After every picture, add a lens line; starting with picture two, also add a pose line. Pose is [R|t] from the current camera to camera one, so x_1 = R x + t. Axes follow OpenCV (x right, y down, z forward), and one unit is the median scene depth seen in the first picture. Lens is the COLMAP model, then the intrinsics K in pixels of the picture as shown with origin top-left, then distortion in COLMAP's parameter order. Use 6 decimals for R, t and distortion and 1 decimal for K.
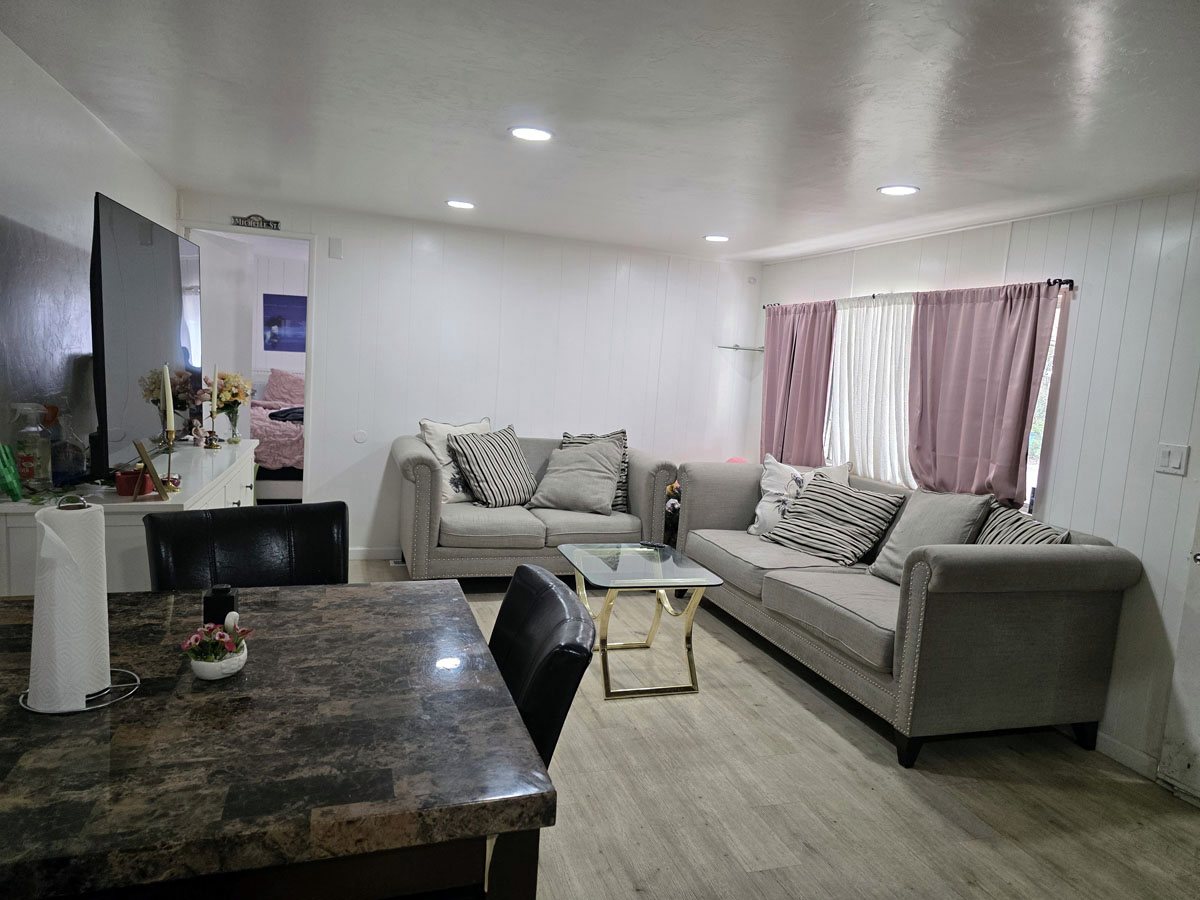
lens RADIAL K [[808.0, 0, 590.4], [0, 808.0, 456.9], [0, 0, 1]] dist [0.082415, -0.071783]
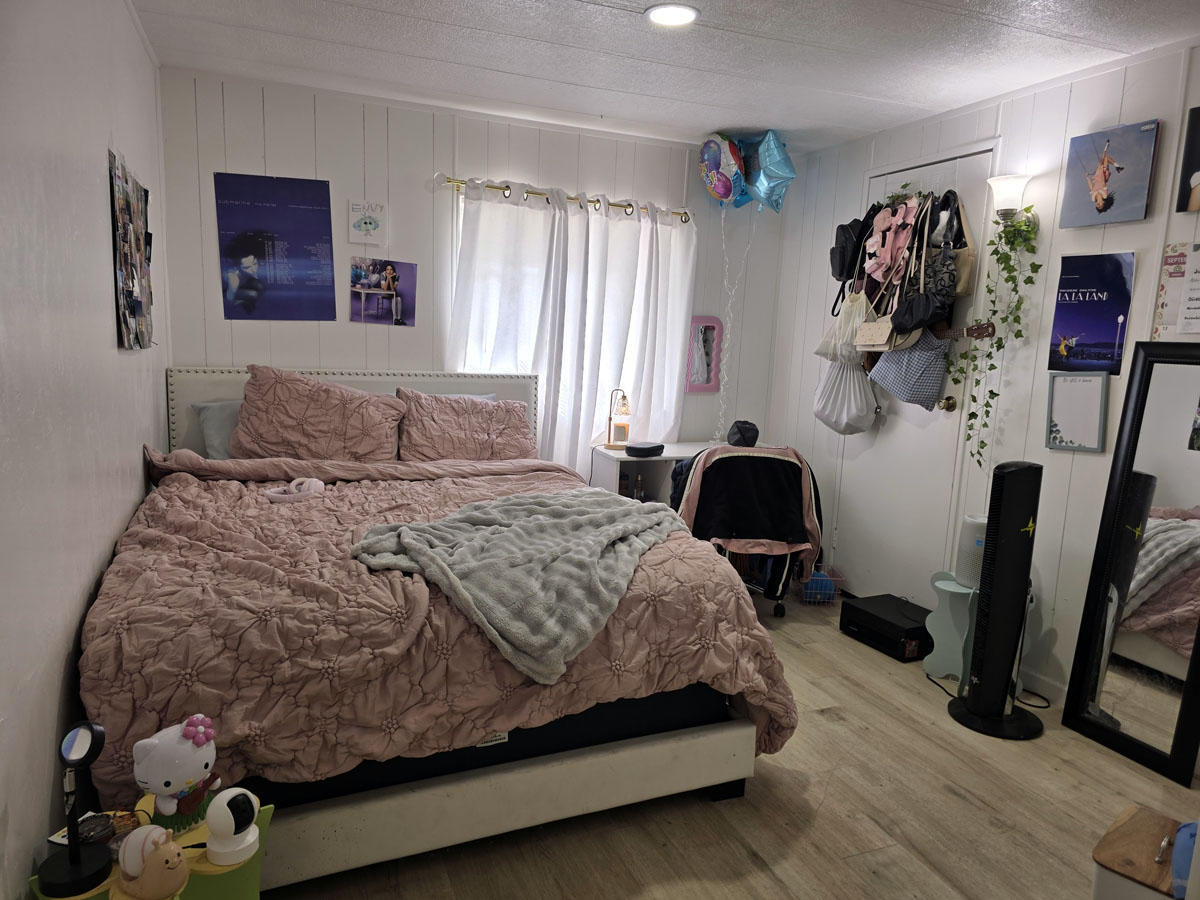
lens RADIAL K [[808.0, 0, 590.4], [0, 808.0, 456.9], [0, 0, 1]] dist [0.082415, -0.071783]
pose [[0.997003, -0.047395, 0.061137, -0.248829], [0.044430, 0.997811, 0.048983, -0.074687], [-0.063325, -0.046120, 0.996927, 0.585946]]
